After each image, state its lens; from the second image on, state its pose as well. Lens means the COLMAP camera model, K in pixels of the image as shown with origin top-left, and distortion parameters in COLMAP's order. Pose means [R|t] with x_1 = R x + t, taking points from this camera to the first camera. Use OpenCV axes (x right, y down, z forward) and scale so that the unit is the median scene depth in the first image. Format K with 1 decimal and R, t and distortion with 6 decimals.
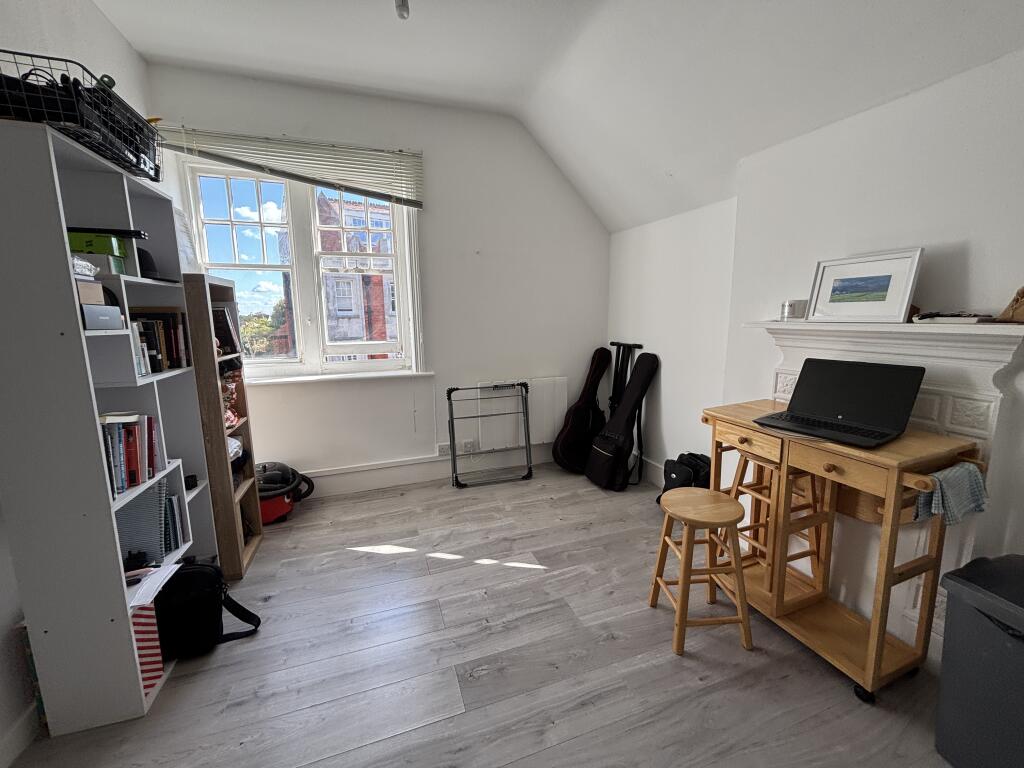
lens RADIAL K [[413.6, 0, 511.1], [0, 413.6, 384.2], [0, 0, 1]] dist [-0.001358, 0.000117]
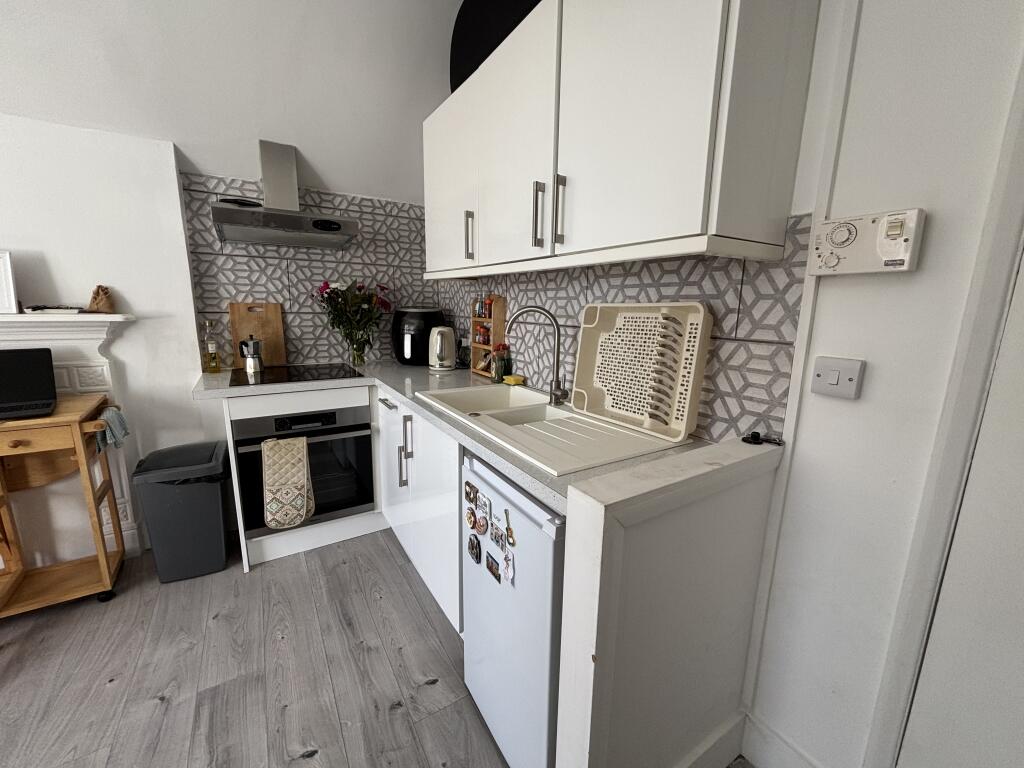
lens RADIAL K [[413.6, 0, 508.0], [0, 413.6, 383.0], [0, 0, 1]] dist [-0.001358, 0.000117]
pose [[-0.219724, -0.175308, 0.959681, -0.439073], [0.147651, 0.966413, 0.210343, 0.002967], [-0.964324, 0.187915, -0.186460, -0.091303]]
